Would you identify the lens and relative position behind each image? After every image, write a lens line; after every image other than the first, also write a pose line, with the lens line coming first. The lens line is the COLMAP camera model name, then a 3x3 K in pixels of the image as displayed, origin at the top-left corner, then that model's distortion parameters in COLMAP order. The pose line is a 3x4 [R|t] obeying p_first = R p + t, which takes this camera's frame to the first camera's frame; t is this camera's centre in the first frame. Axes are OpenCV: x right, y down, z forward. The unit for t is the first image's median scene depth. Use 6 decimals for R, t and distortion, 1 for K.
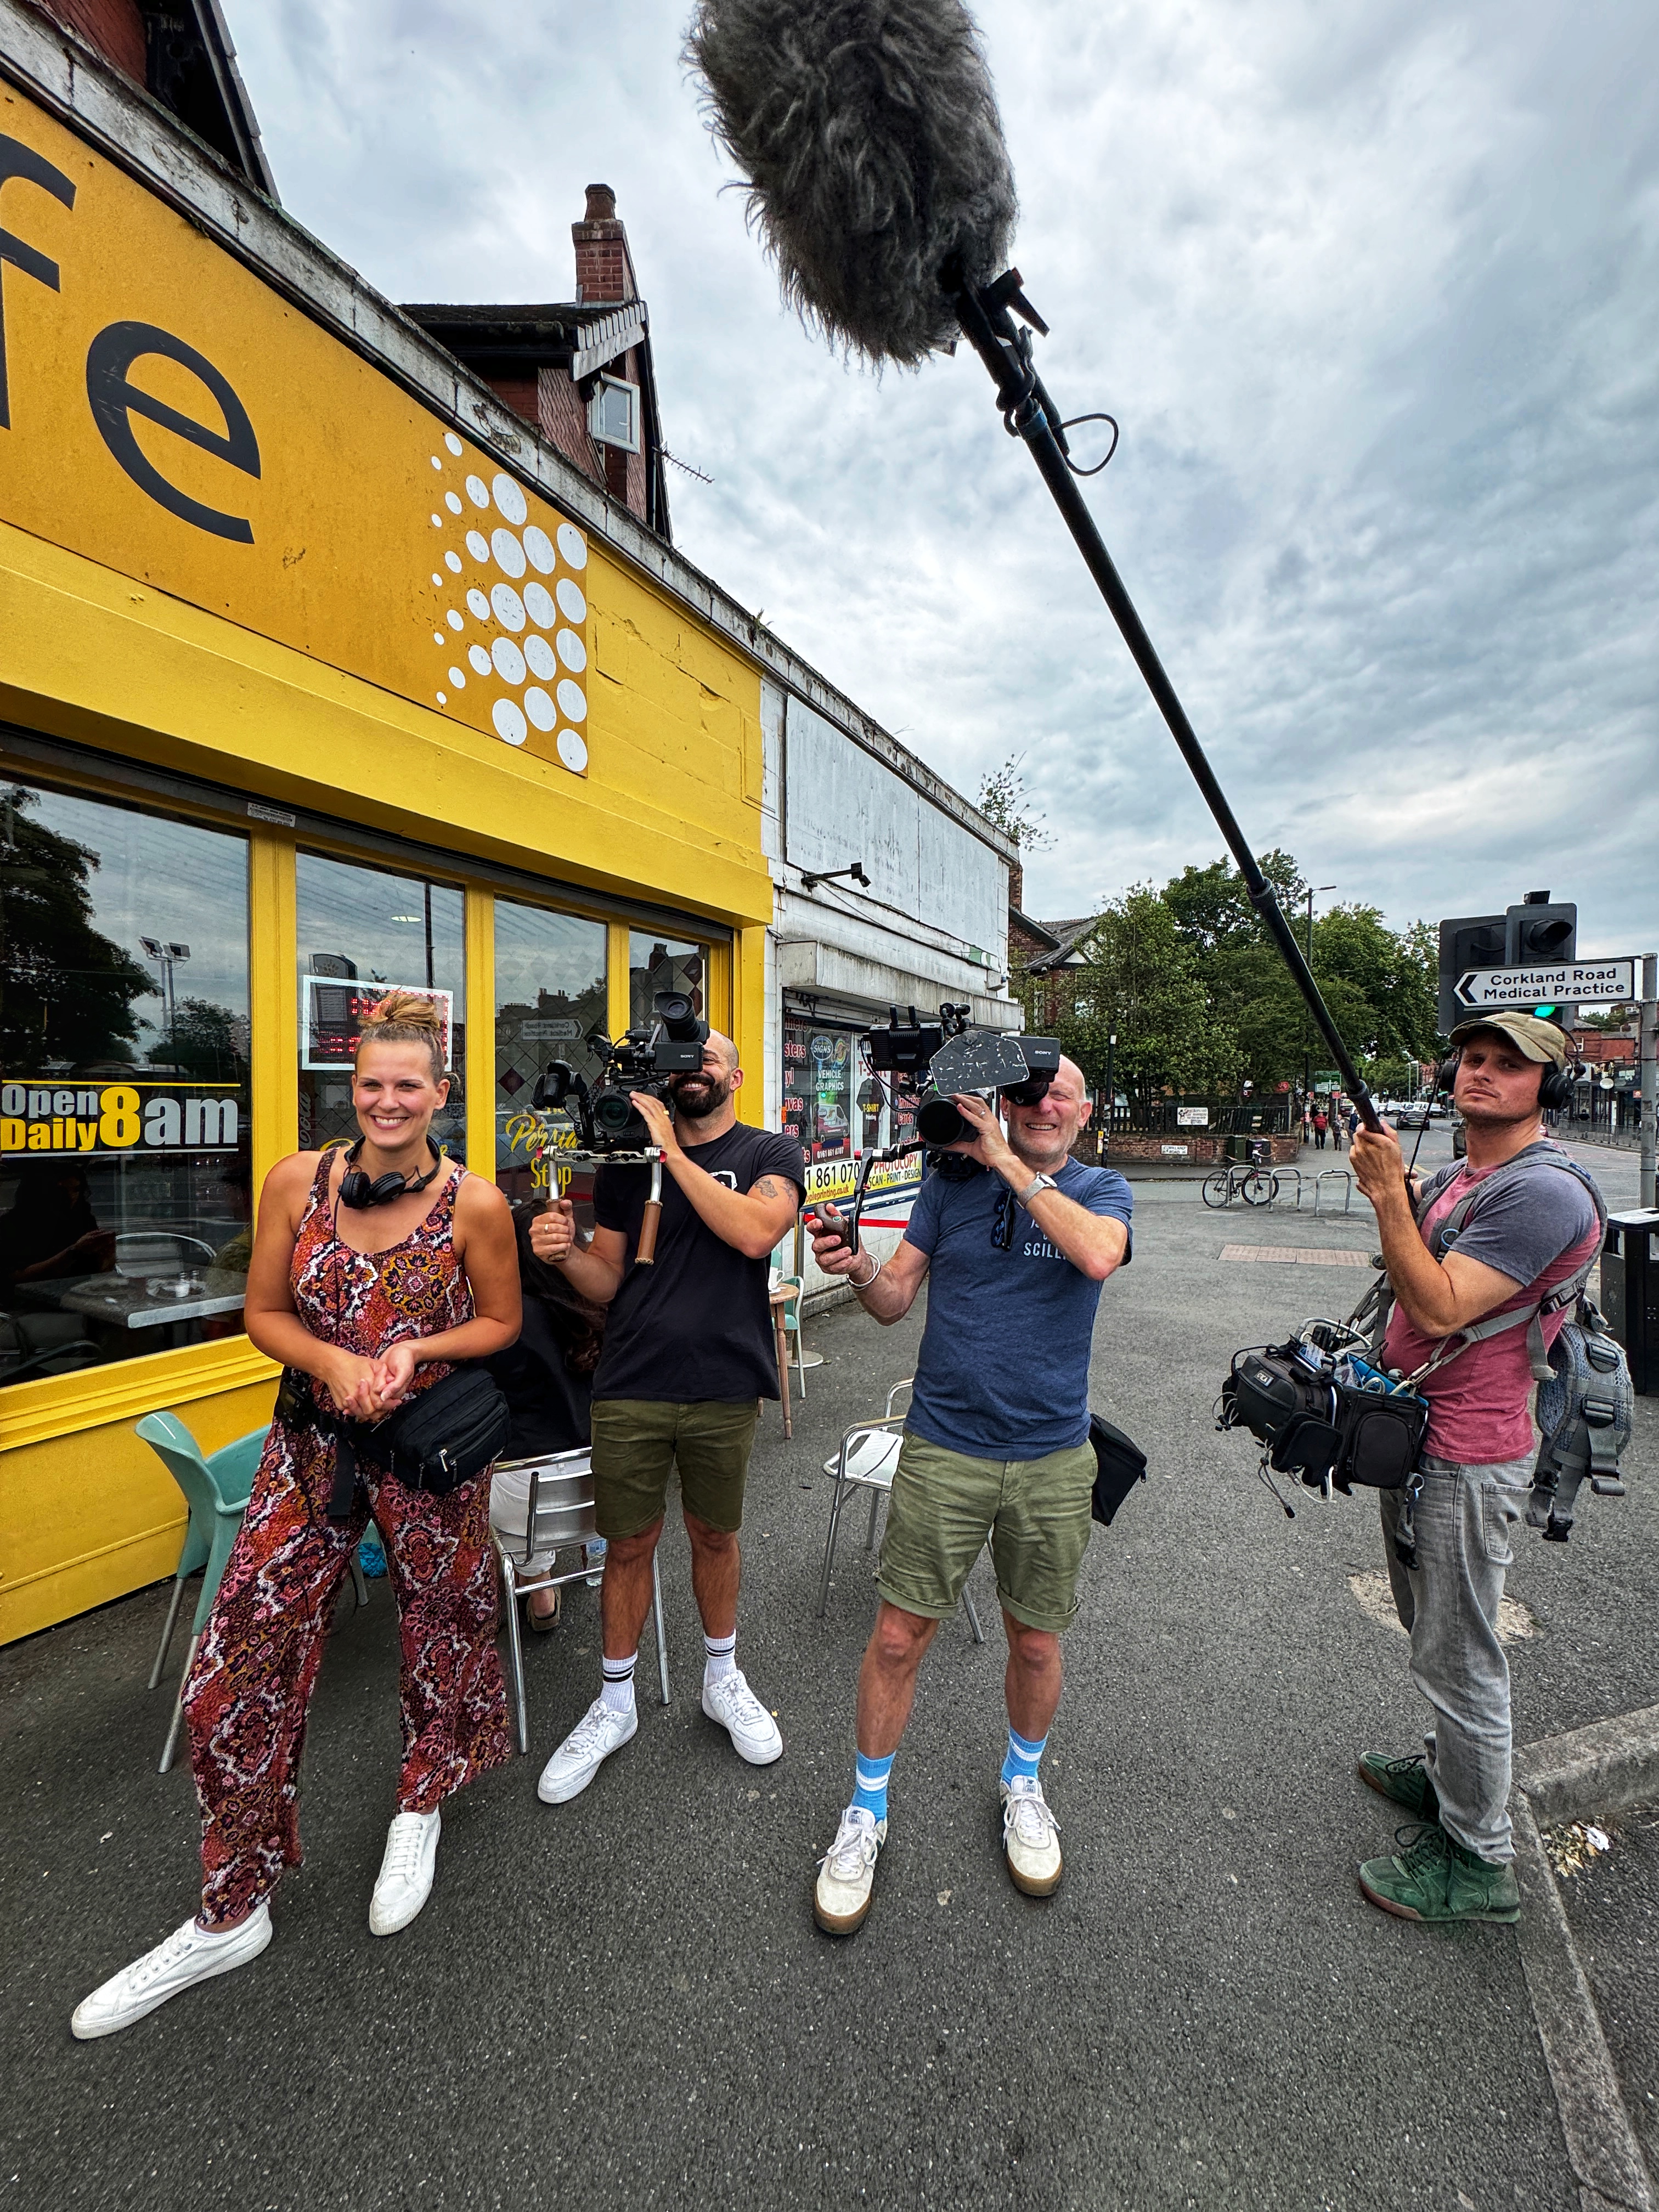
lens RADIAL K [[877.3, 0, 829.5], [0, 877.3, 1106.0], [0, 0, 1]] dist [0.001929, 0.000322]
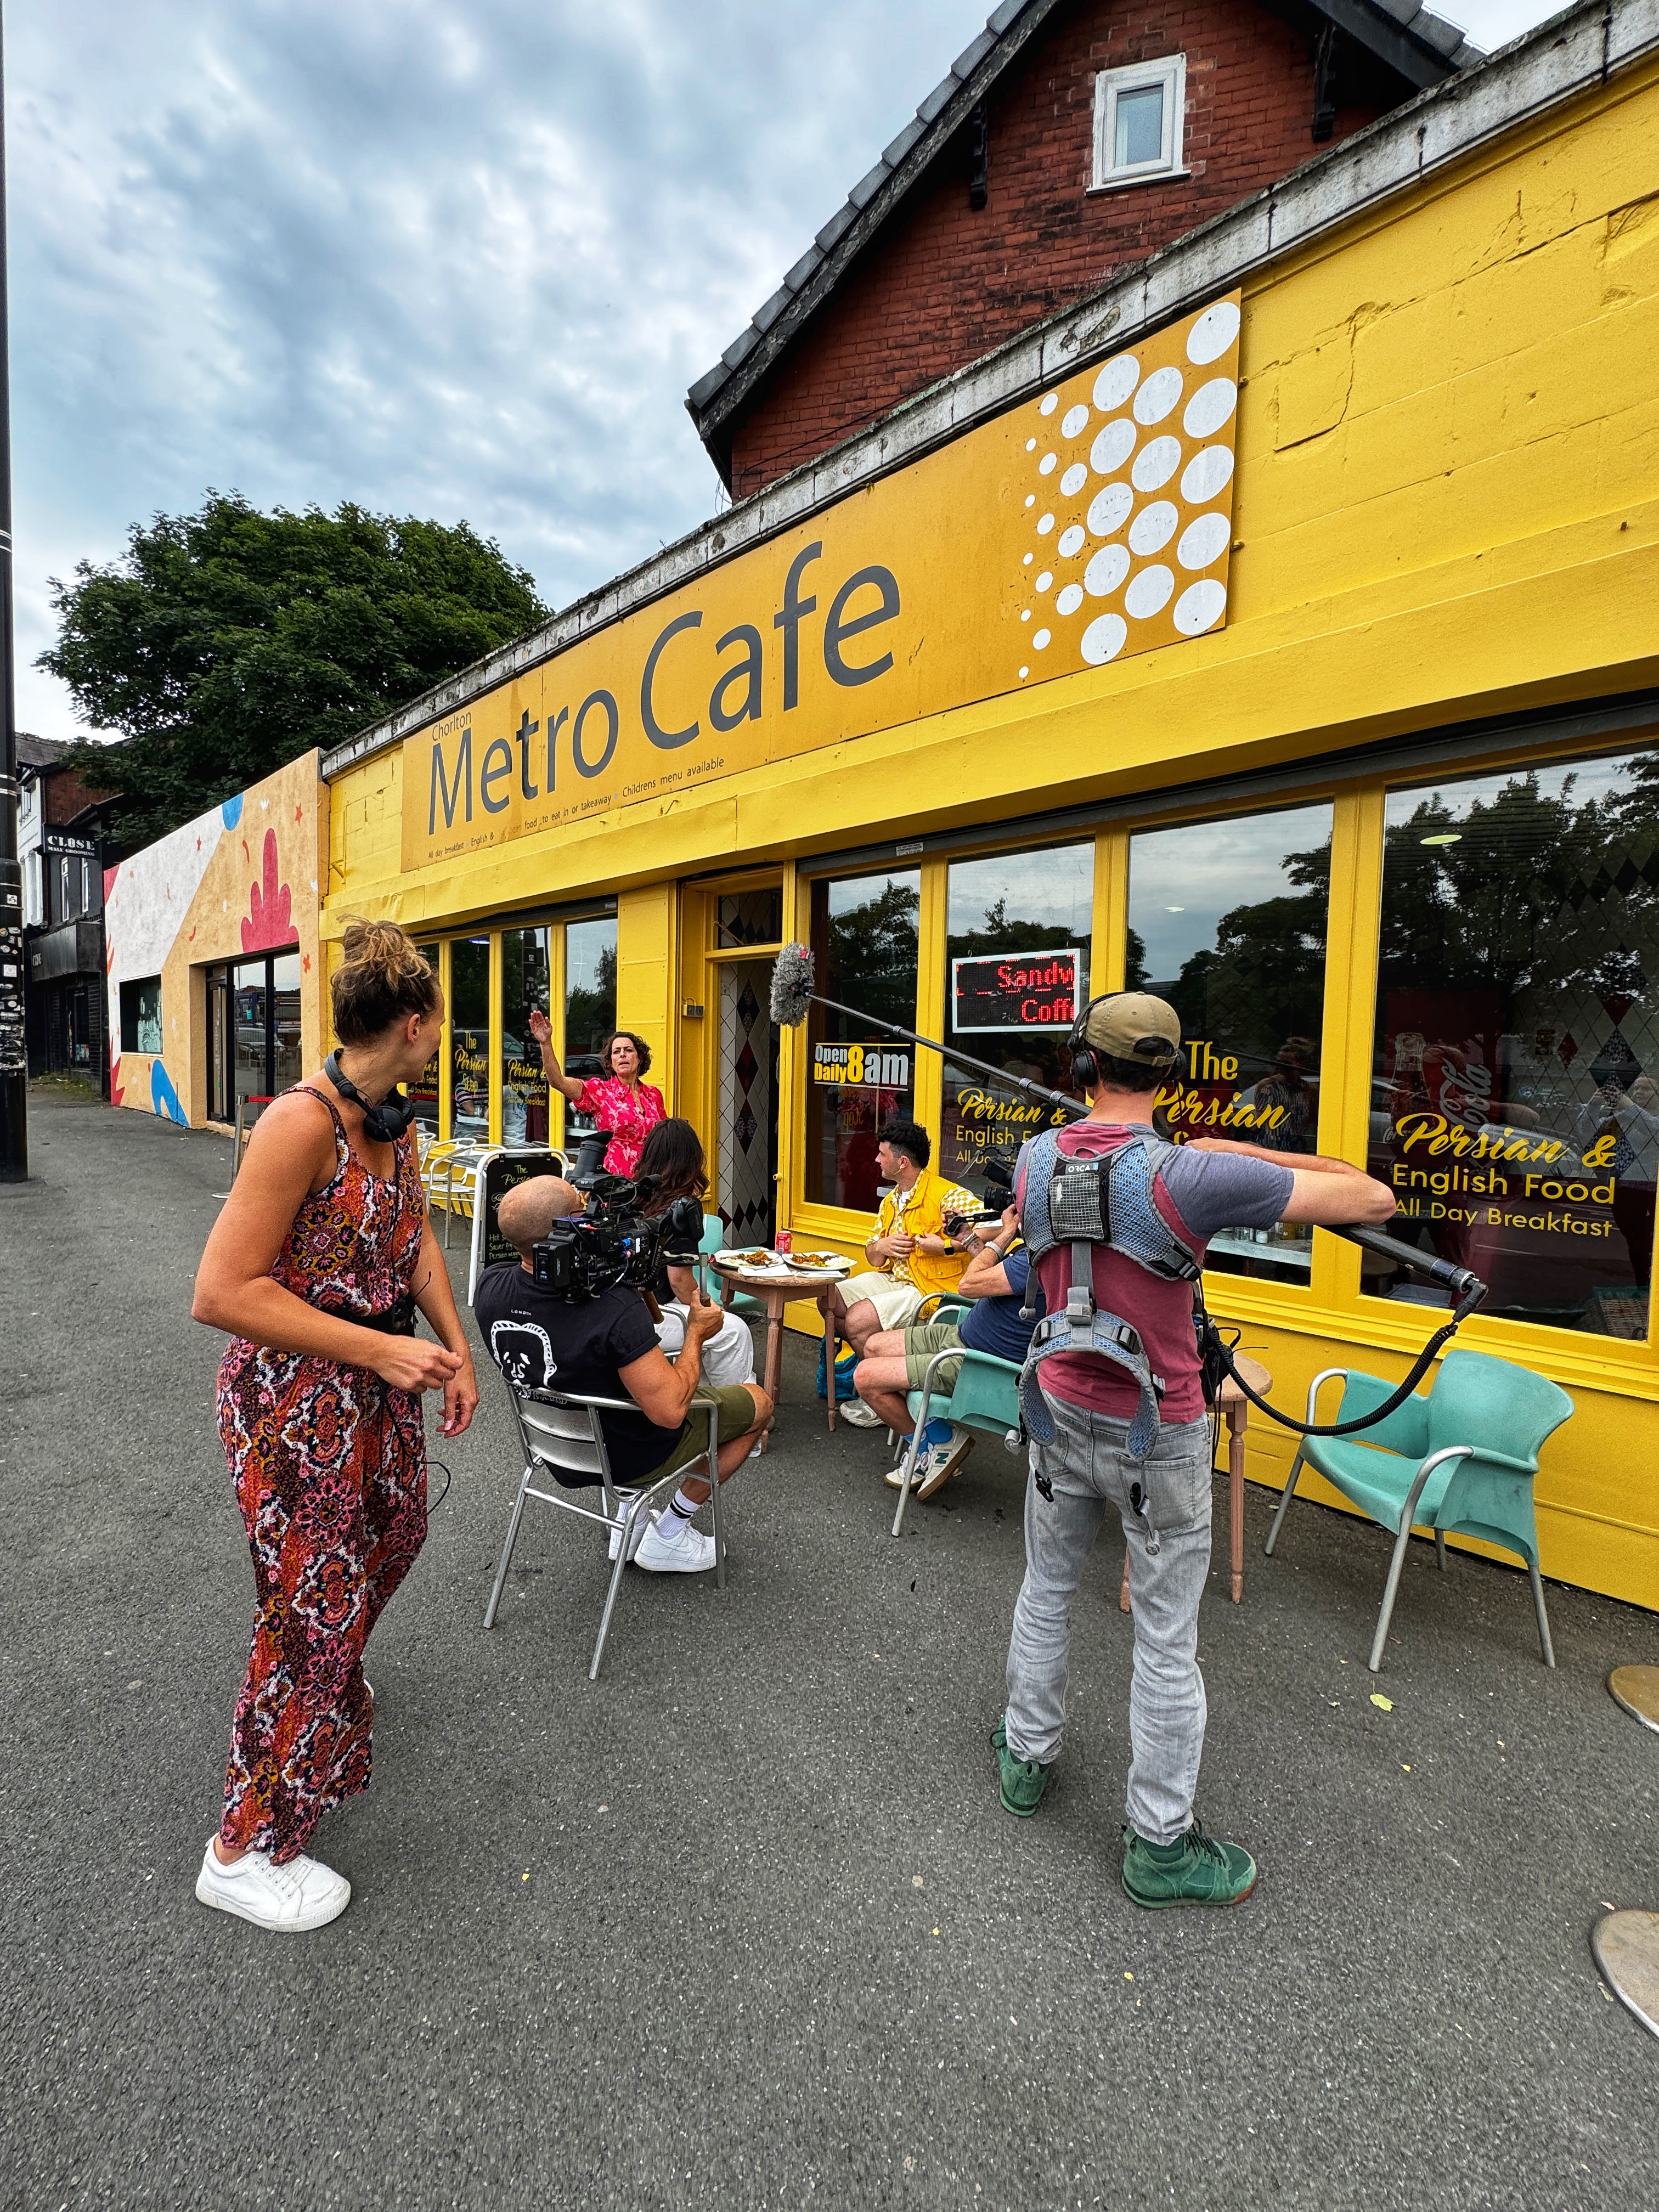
lens RADIAL K [[877.3, 0, 829.5], [0, 877.3, 1106.0], [0, 0, 1]] dist [0.001929, 0.000322]
pose [[-0.221187, 0.040293, -0.974399, 0.752340], [-0.035954, 0.998130, 0.049435, 0.009661], [0.974568, 0.045968, -0.219325, 1.189606]]
